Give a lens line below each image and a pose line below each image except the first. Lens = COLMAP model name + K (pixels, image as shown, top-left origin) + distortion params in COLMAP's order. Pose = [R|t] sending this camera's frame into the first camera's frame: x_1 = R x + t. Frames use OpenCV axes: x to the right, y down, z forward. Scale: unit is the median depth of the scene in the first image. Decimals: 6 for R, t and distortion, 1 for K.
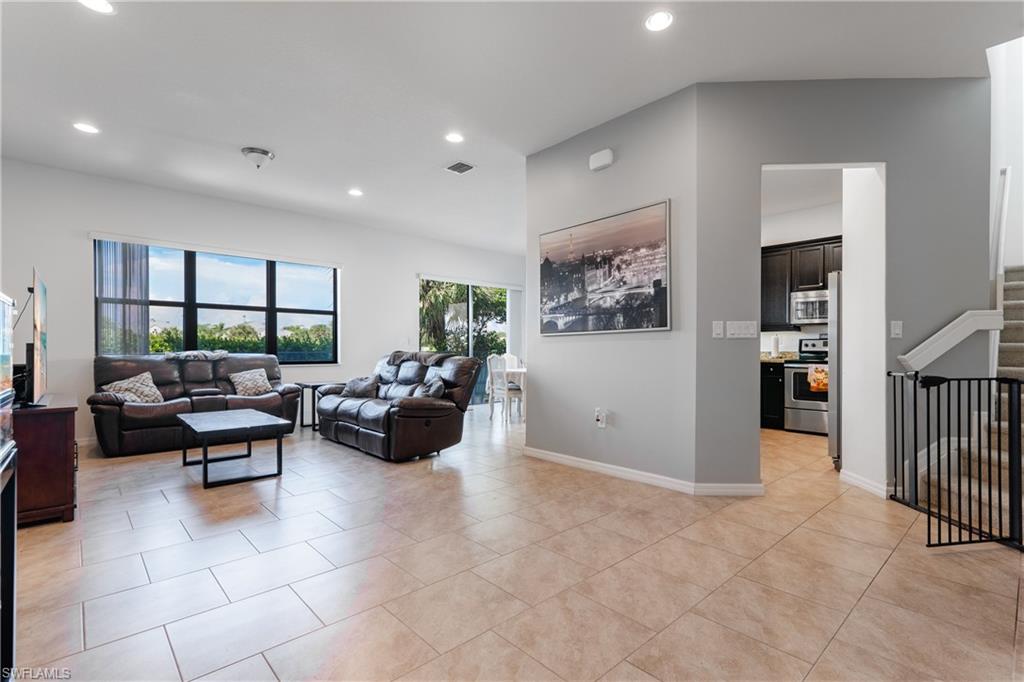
lens RADIAL K [[473.4, 0, 530.5], [0, 473.4, 339.8], [0, 0, 1]] dist [0.021195, -0.000926]
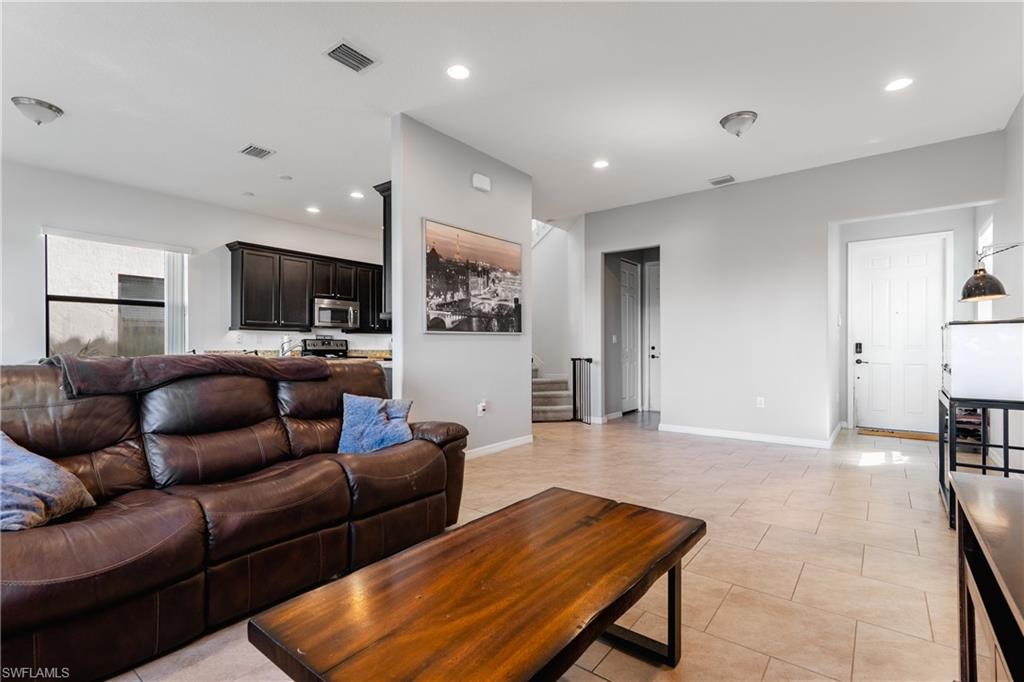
lens RADIAL K [[473.4, 0, 508.1], [0, 473.4, 340.5], [0, 0, 1]] dist [0.021195, -0.000926]
pose [[-0.126805, 0.016626, 0.991788, -0.938472], [-0.019163, 0.999632, -0.019207, 0.021323], [-0.991742, -0.021442, -0.126440, 1.019682]]
